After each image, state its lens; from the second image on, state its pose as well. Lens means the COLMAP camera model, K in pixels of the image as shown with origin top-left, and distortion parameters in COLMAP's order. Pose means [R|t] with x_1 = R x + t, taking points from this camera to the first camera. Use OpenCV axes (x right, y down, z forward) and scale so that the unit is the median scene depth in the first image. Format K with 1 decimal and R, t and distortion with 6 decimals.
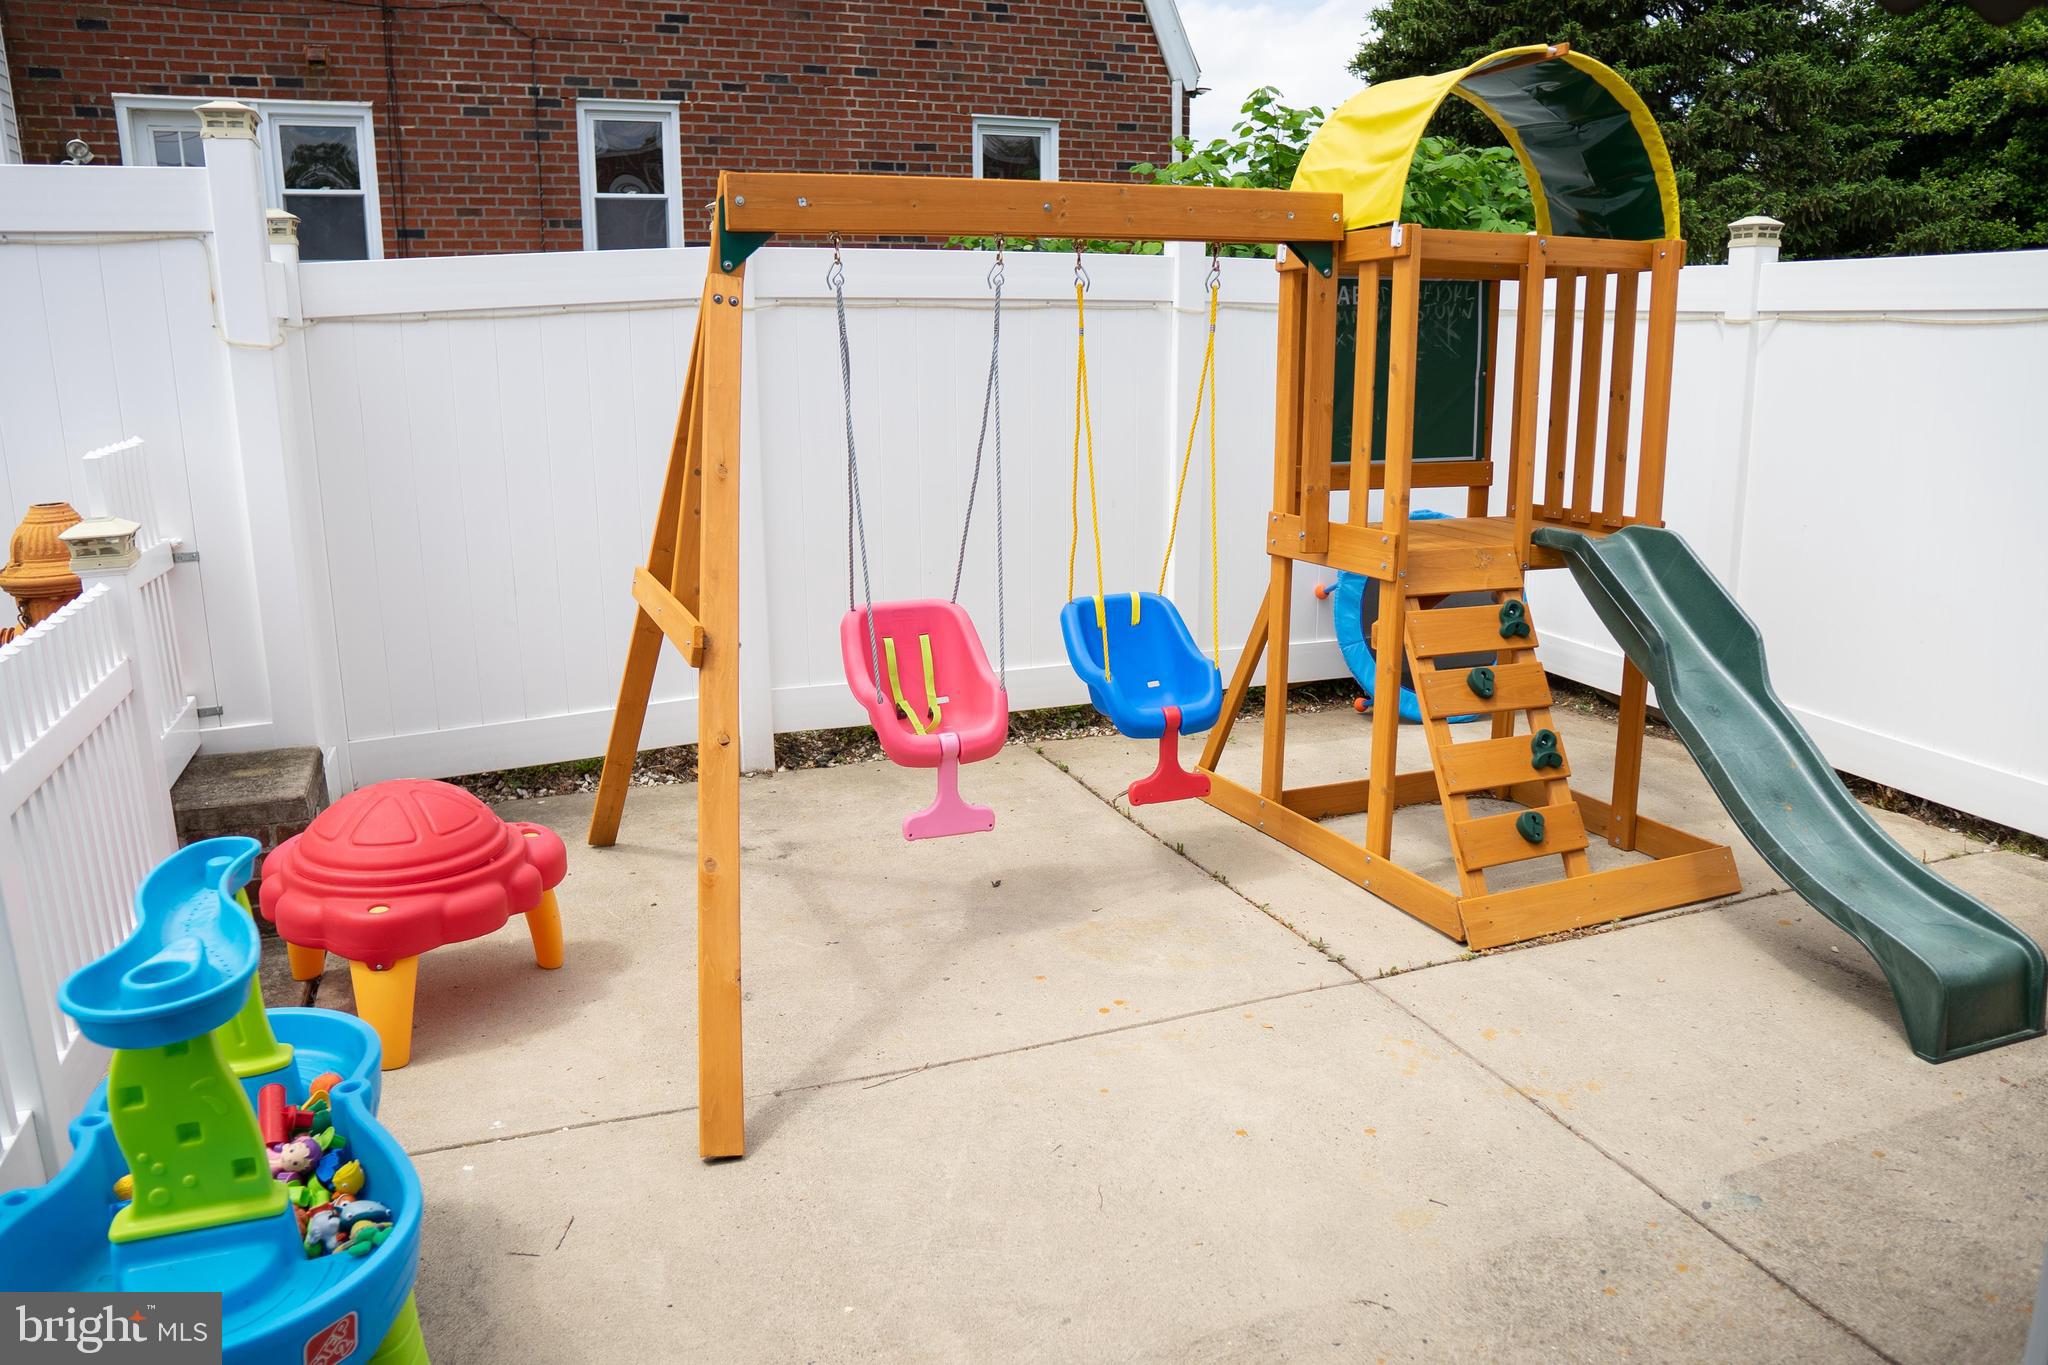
lens RADIAL K [[1434.3, 0, 1022.8], [0, 1434.3, 676.3], [0, 0, 1]] dist [-0.112274, 0.070406]
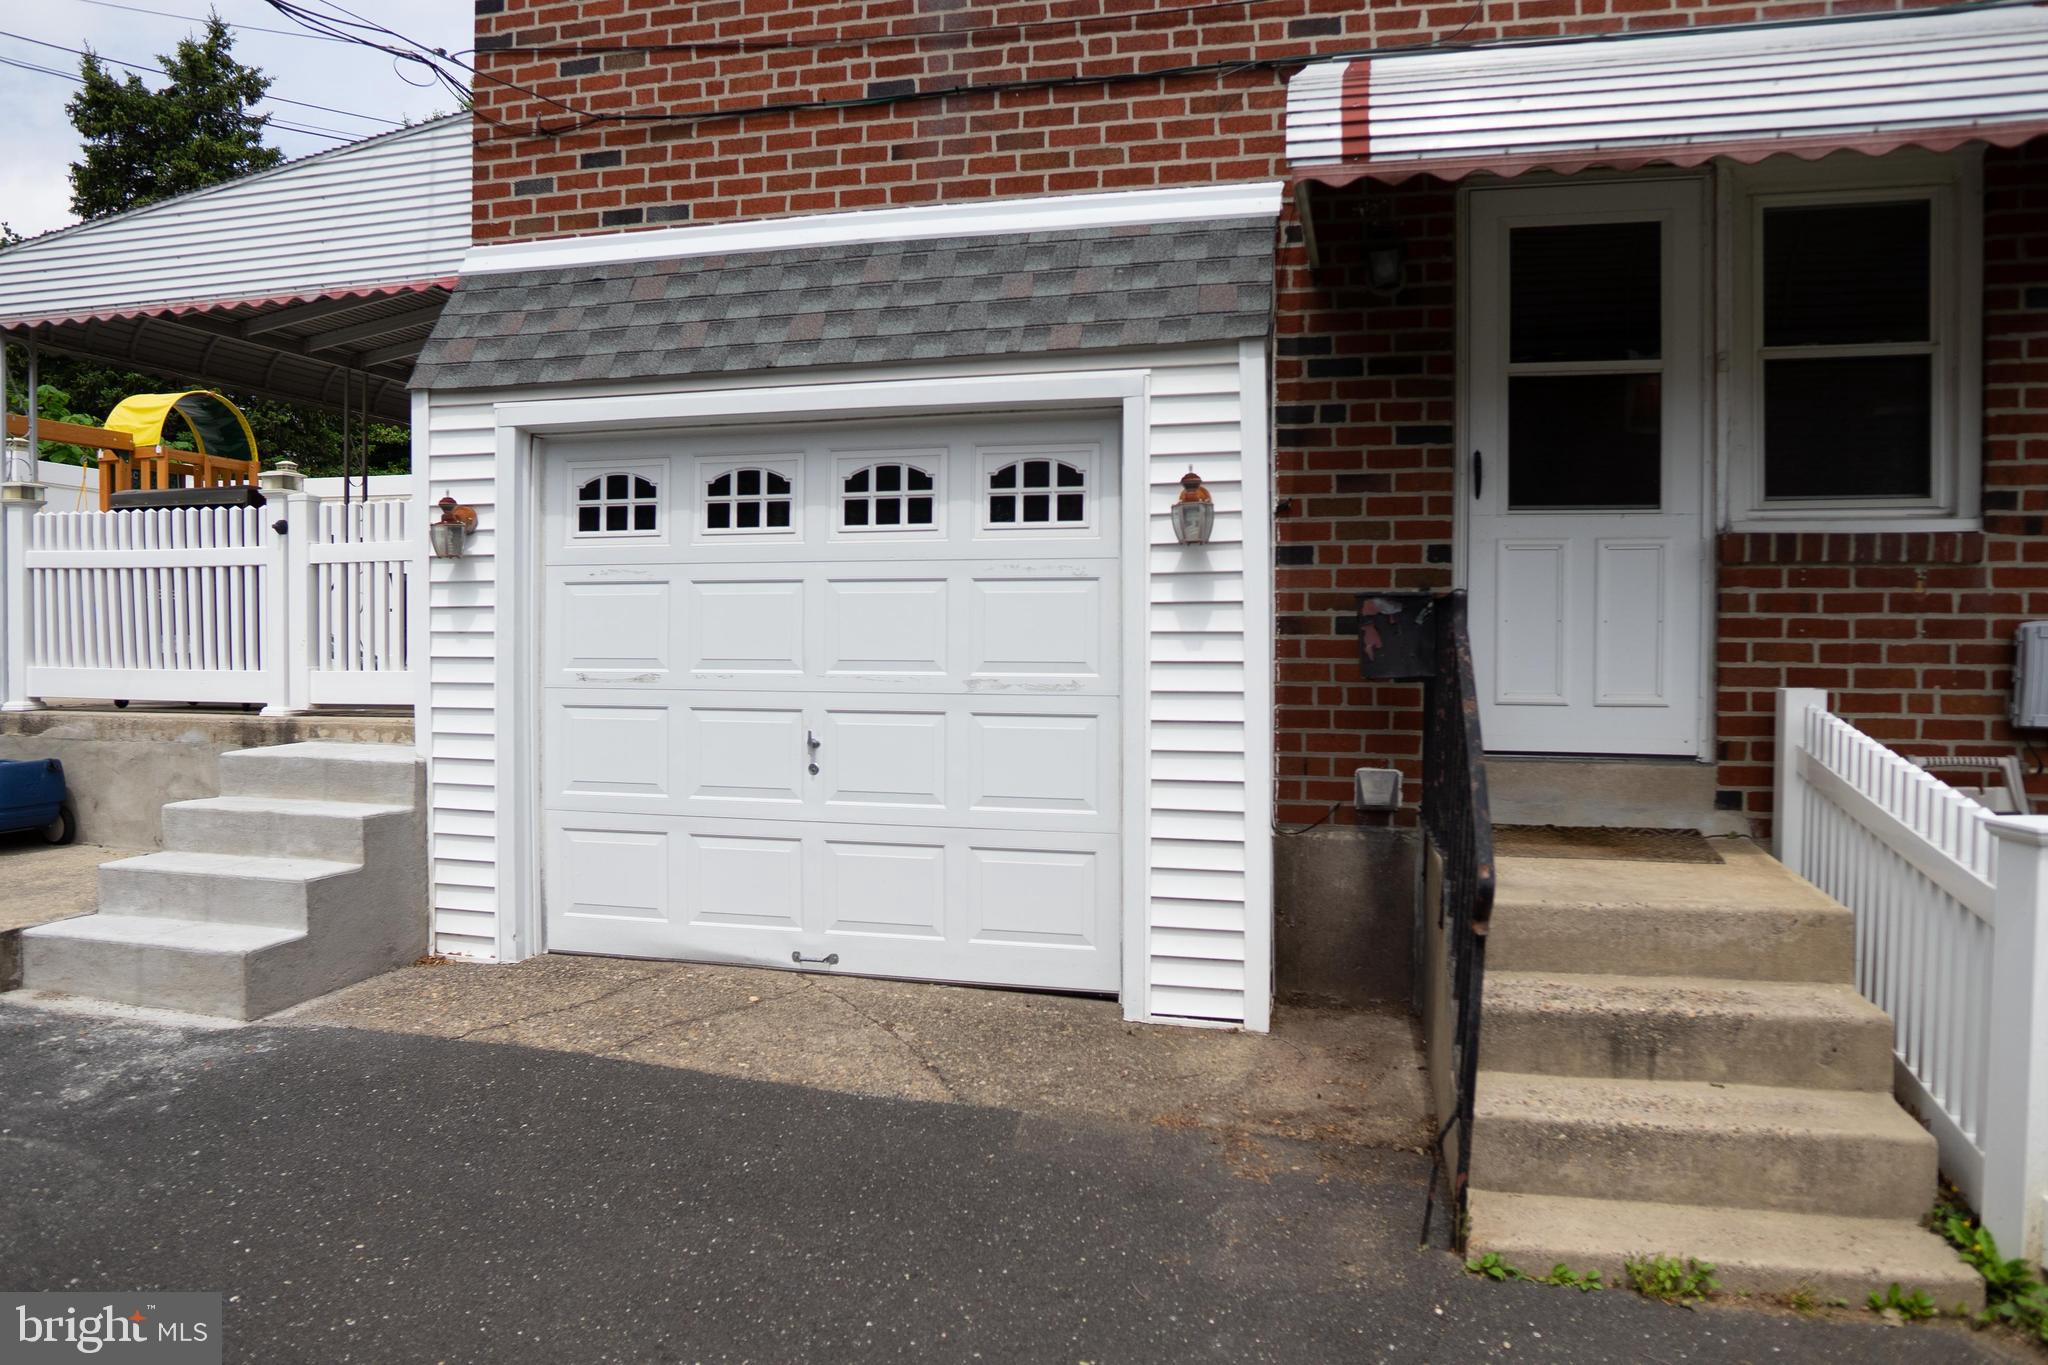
lens RADIAL K [[1434.3, 0, 1022.8], [0, 1434.3, 676.3], [0, 0, 1]] dist [-0.112274, 0.070406]
pose [[0.589604, -0.013108, 0.807586, -0.452352], [0.179260, 0.977055, -0.115017, 0.358929], [-0.787549, 0.212583, 0.578425, -0.884358]]
